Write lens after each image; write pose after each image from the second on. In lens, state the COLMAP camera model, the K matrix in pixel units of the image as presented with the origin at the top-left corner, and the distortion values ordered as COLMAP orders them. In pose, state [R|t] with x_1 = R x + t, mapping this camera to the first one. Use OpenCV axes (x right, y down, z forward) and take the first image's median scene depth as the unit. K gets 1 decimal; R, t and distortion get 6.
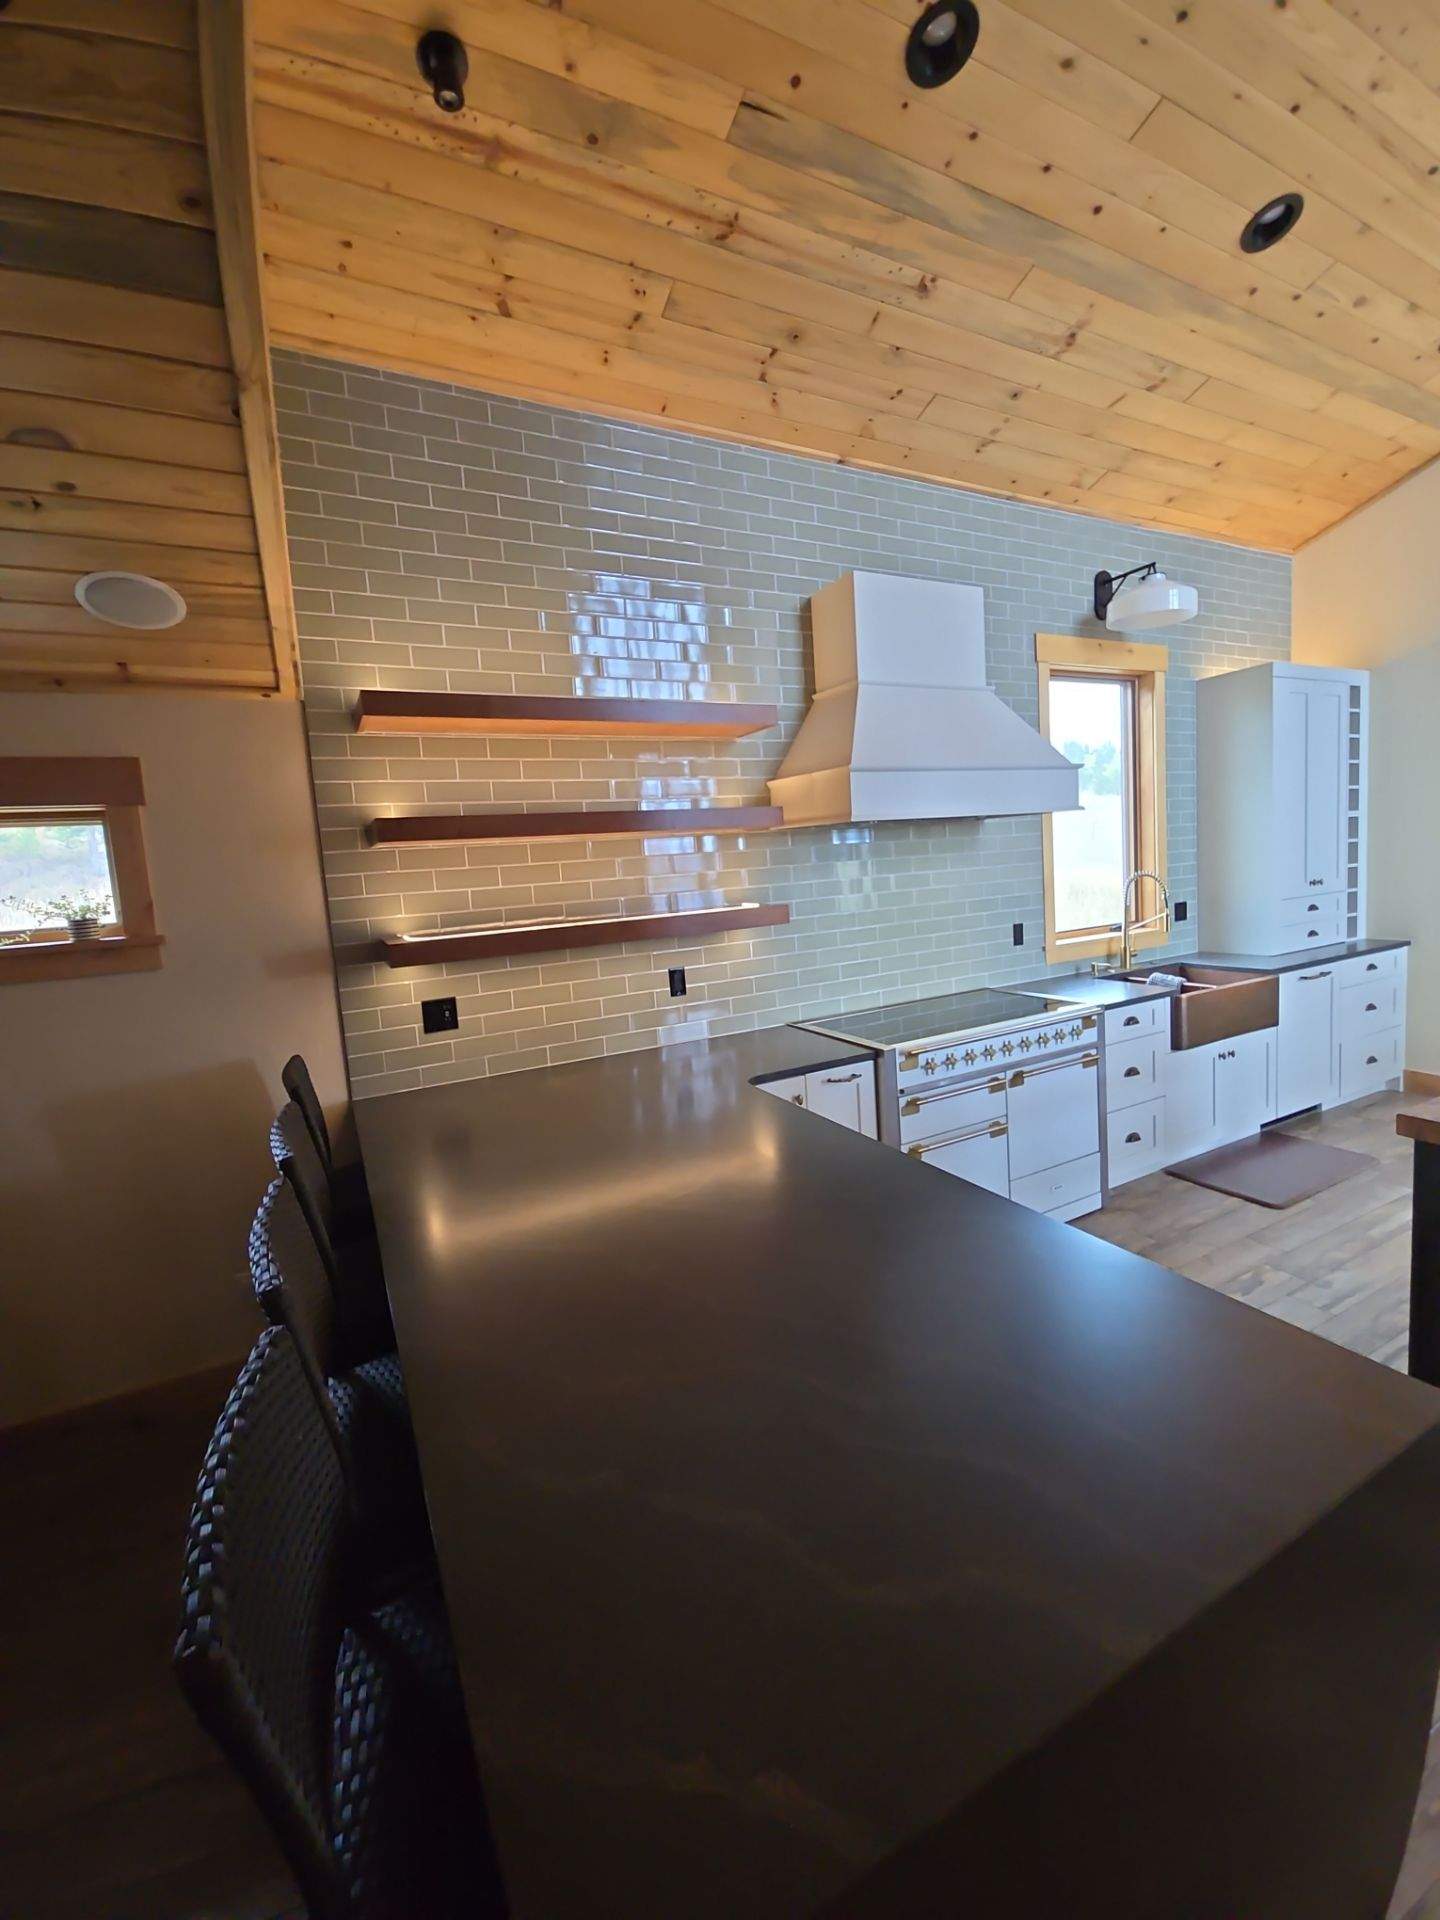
lens RADIAL K [[782.5, 0, 717.9], [0, 782.5, 941.4], [0, 0, 1]] dist [0.011376, -0.007544]
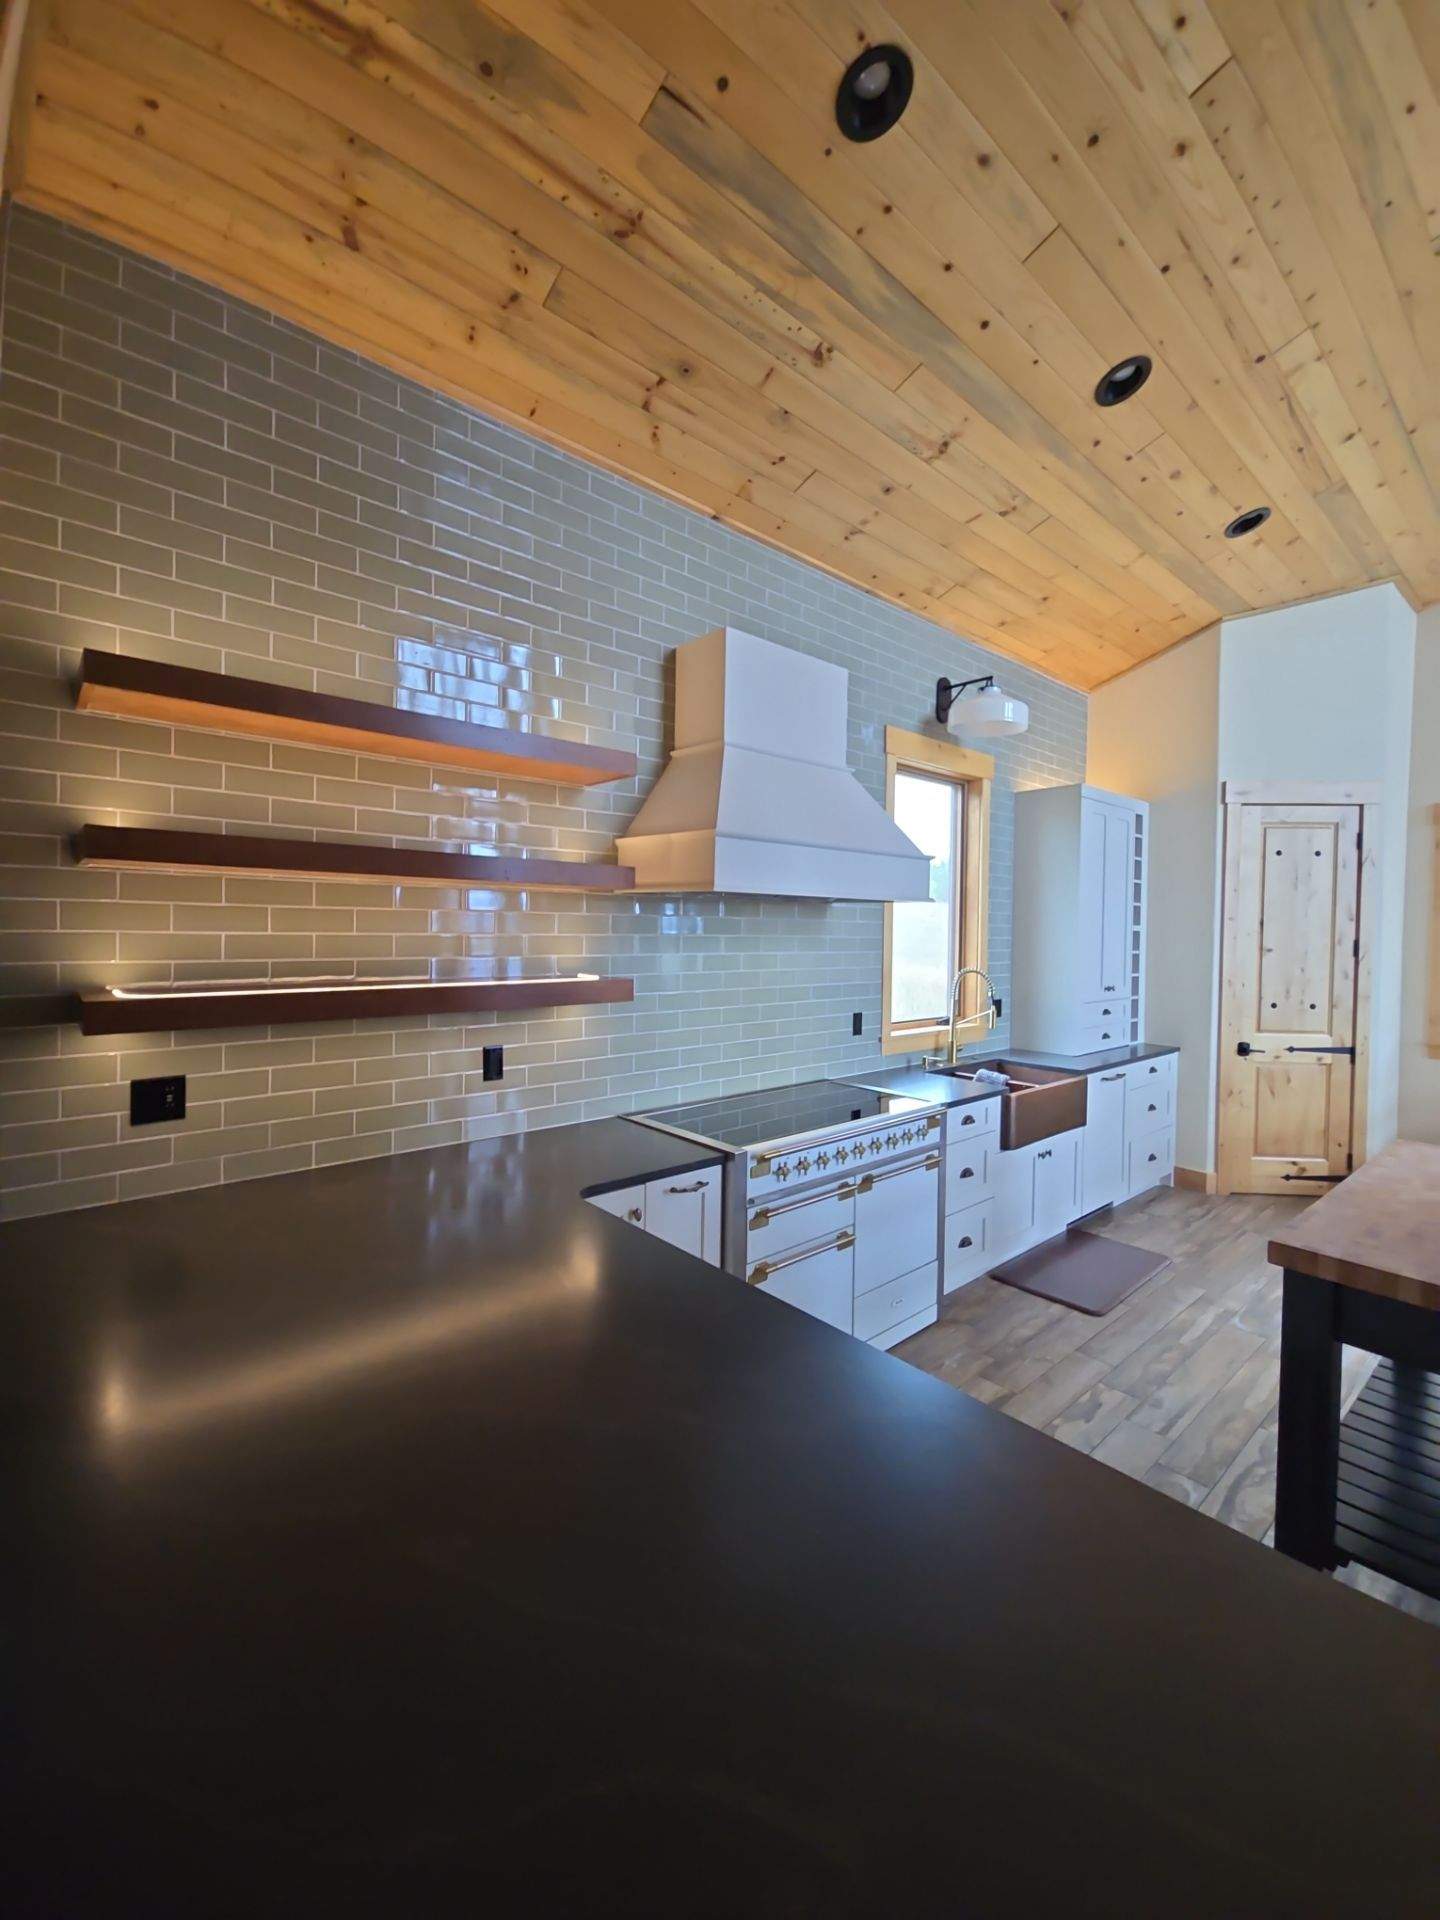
lens RADIAL K [[782.5, 0, 719.6], [0, 782.5, 941.4], [0, 0, 1]] dist [0.011376, -0.007544]
pose [[0.966712, 0.077448, 0.243865, -0.032354], [-0.055732, 0.993941, -0.094735, -0.011210], [-0.249725, 0.077990, 0.965171, 0.128223]]
